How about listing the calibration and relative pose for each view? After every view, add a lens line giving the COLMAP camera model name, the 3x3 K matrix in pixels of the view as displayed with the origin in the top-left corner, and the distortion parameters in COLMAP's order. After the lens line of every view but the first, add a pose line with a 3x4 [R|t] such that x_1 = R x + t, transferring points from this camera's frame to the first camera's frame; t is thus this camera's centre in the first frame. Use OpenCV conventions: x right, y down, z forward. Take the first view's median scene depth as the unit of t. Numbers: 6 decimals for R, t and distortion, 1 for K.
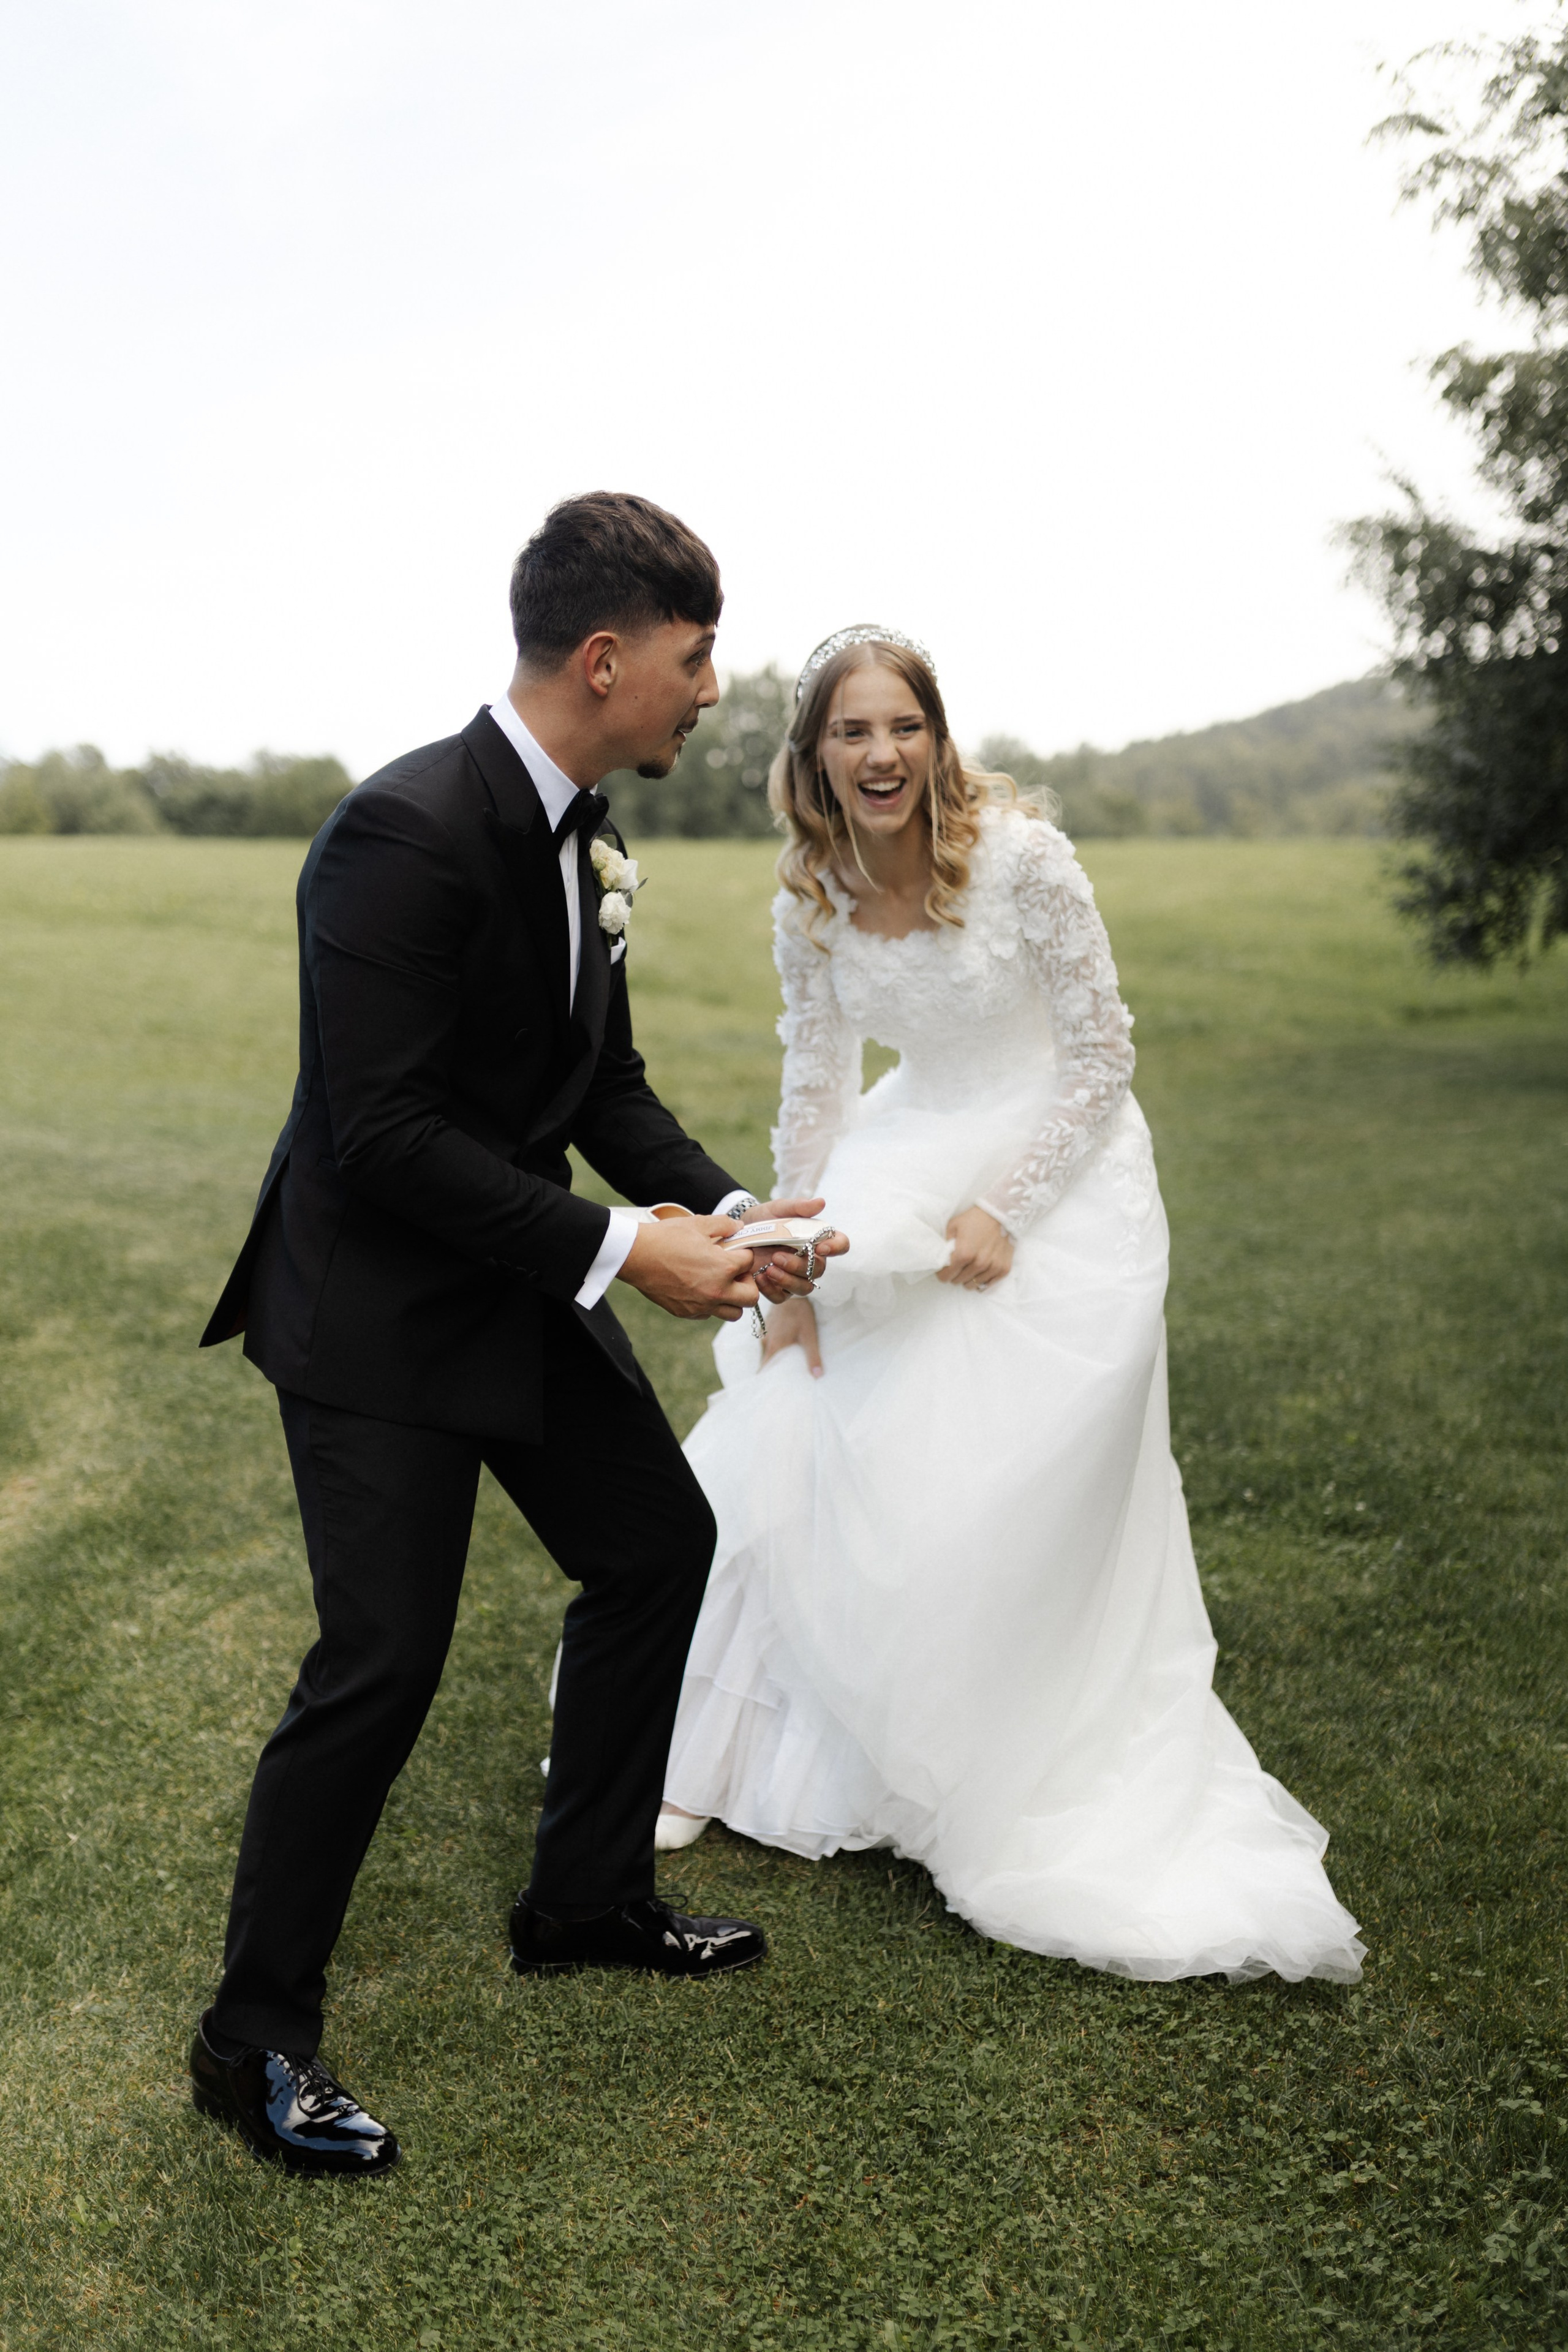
lens RADIAL K [[2326.1, 0, 784.0], [0, 2326.1, 1176.0], [0, 0, 1]] dist [-0.010415, 0.016023]
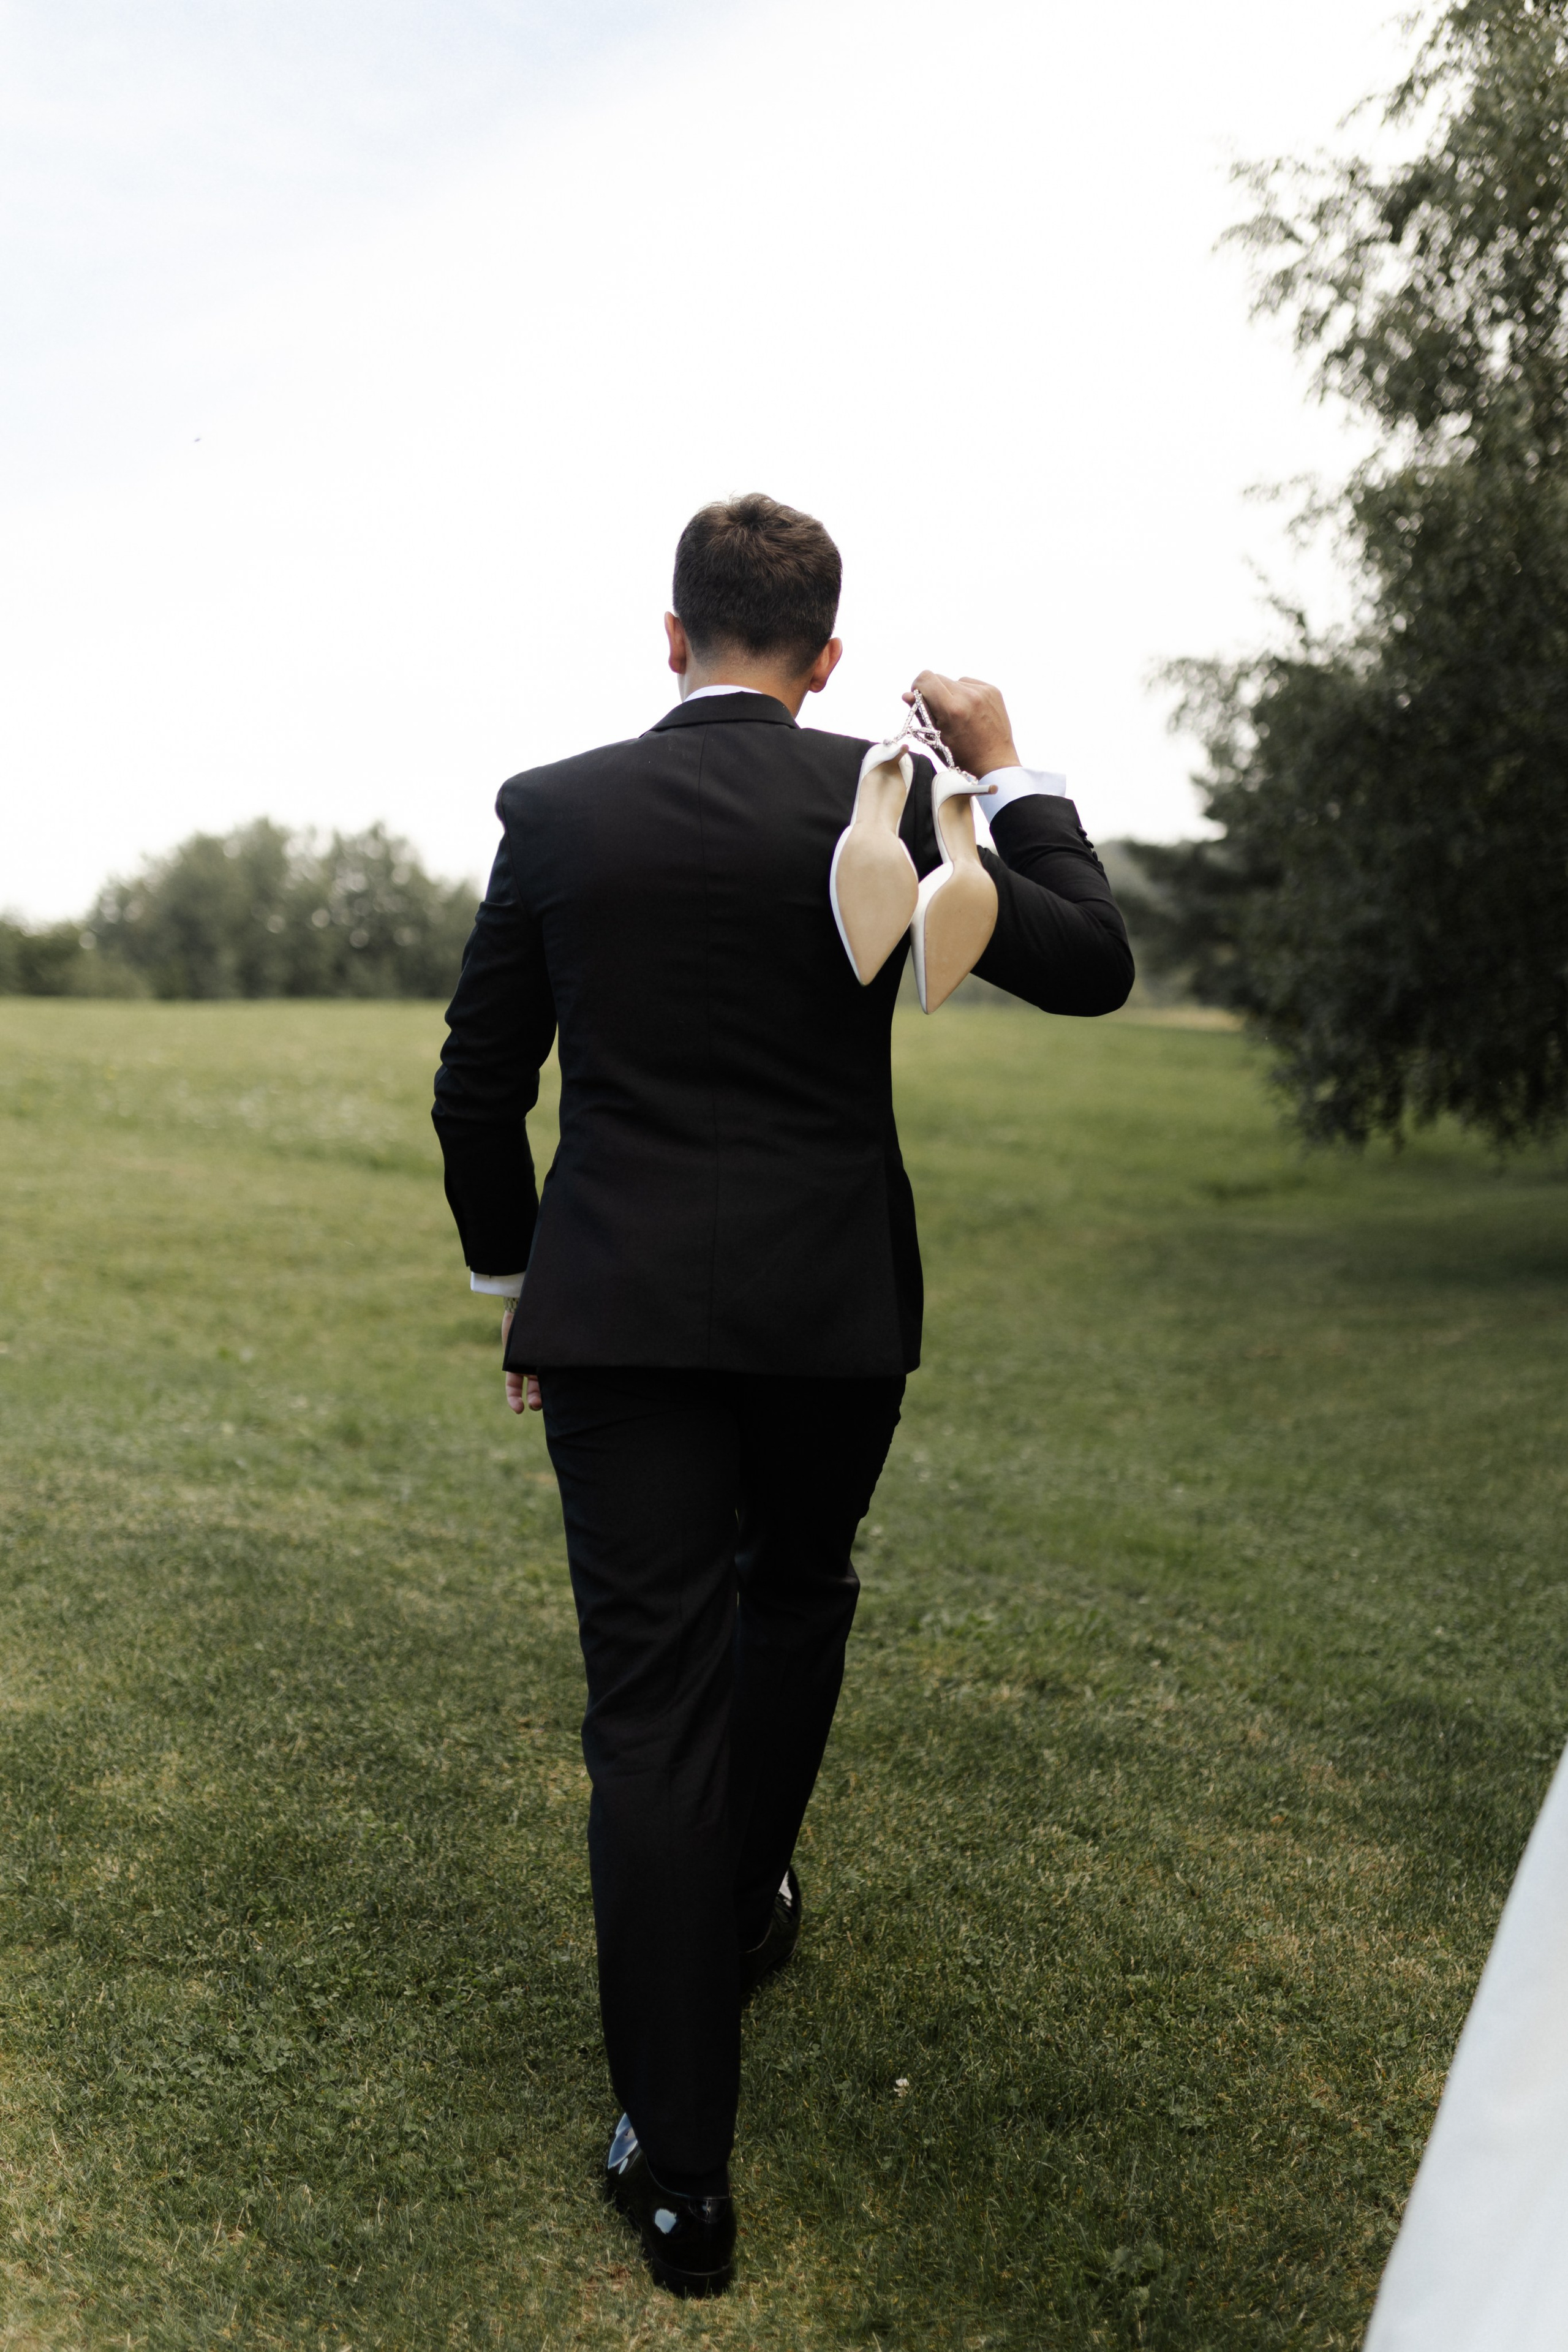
lens RADIAL K [[2244.0, 0, 784.0], [0, 2244.0, 1176.0], [0, 0, 1]] dist [0.000960, -0.021786]
pose [[0.981289, -0.007808, 0.192381, -0.086670], [0.020577, 0.997707, -0.064470, -0.026316], [-0.191436, 0.067222, 0.979200, 0.187909]]
